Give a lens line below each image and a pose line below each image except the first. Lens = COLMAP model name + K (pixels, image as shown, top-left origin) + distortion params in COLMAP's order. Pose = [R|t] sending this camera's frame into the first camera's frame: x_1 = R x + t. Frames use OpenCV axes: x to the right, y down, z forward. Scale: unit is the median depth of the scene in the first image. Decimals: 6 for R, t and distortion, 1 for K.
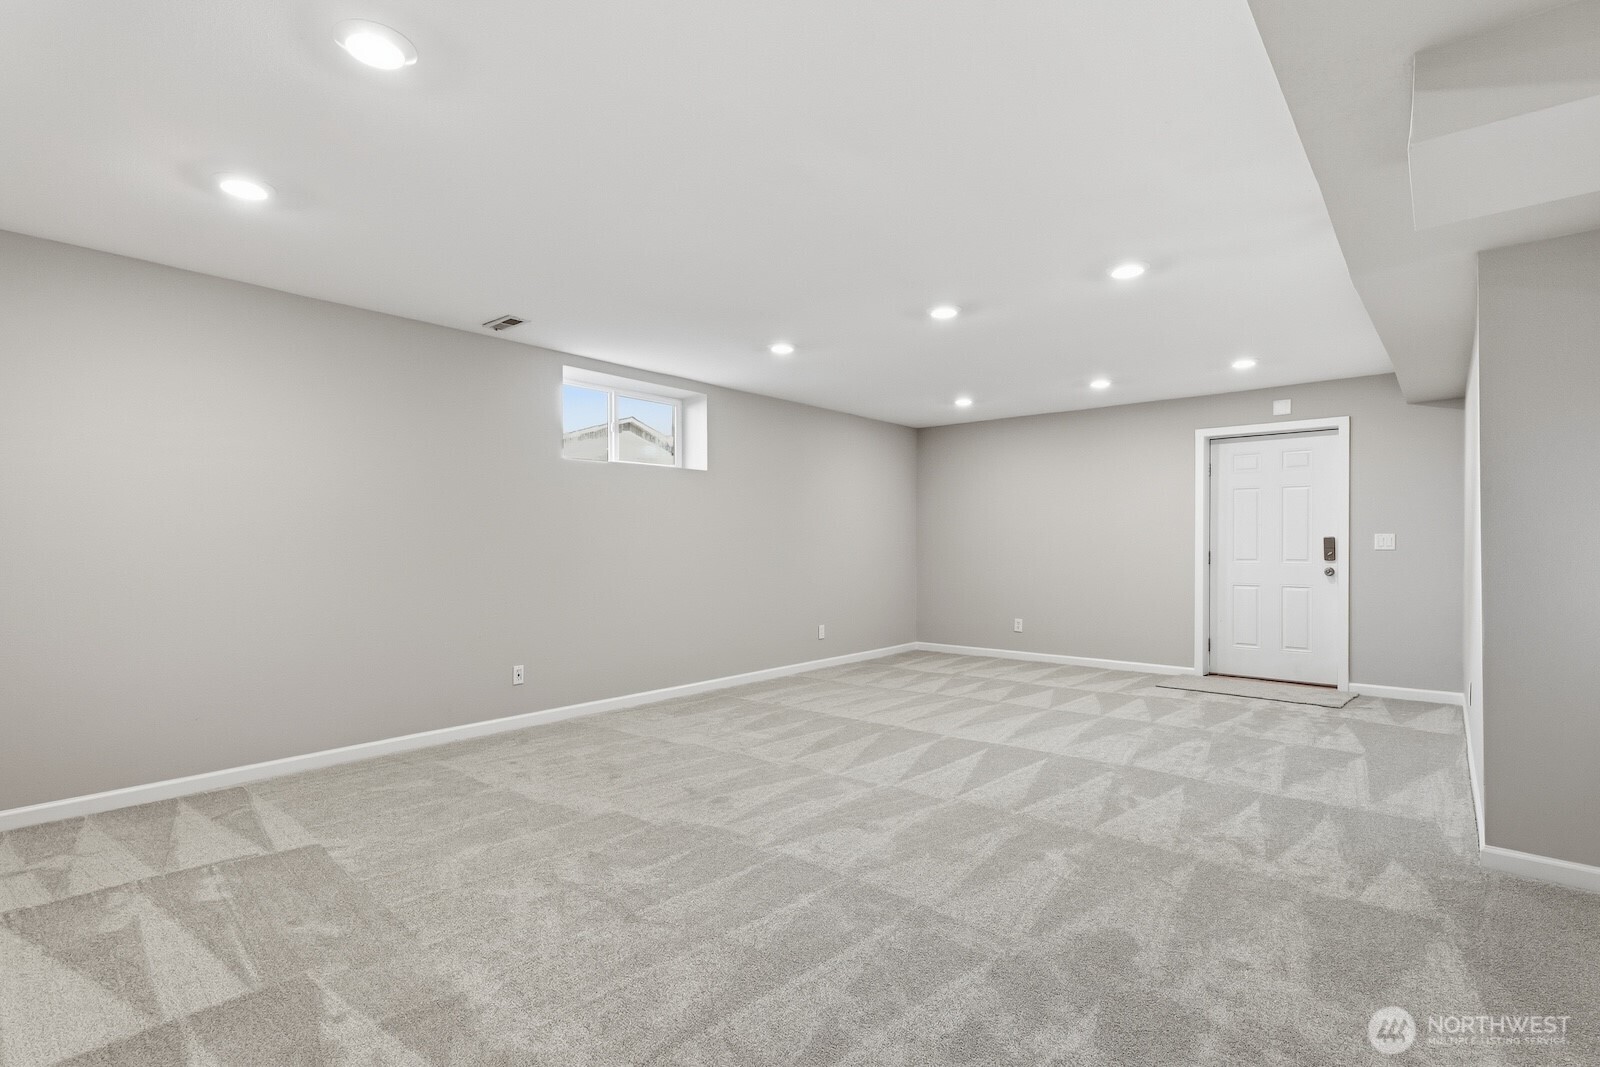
lens RADIAL K [[782.9, 0, 797.5], [0, 782.9, 541.8], [0, 0, 1]] dist [-0.000520, 0.000011]
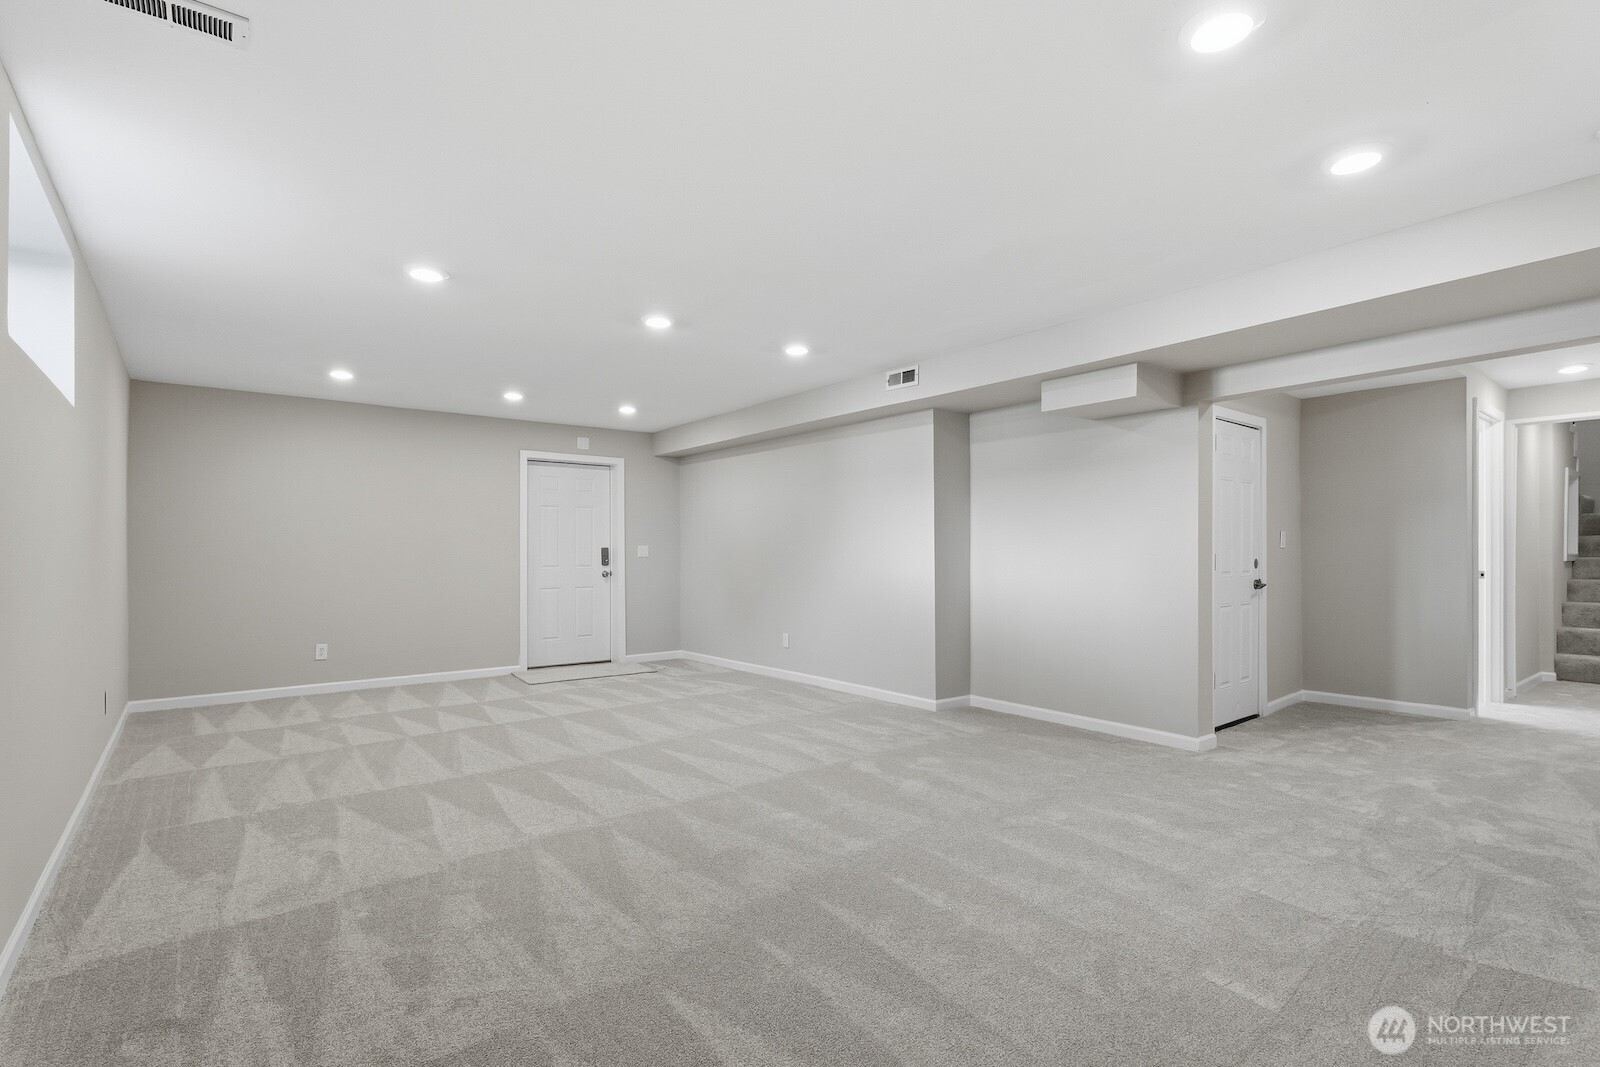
lens RADIAL K [[758.2, 0, 794.5], [0, 758.2, 554.4], [0, 0, 1]] dist [-0.000520, 0.000049]
pose [[0.195600, -0.002997, 0.980679, -0.528196], [0.000038, 0.999995, 0.003048, 0.001180], [-0.980684, -0.000559, 0.195600, 0.459116]]
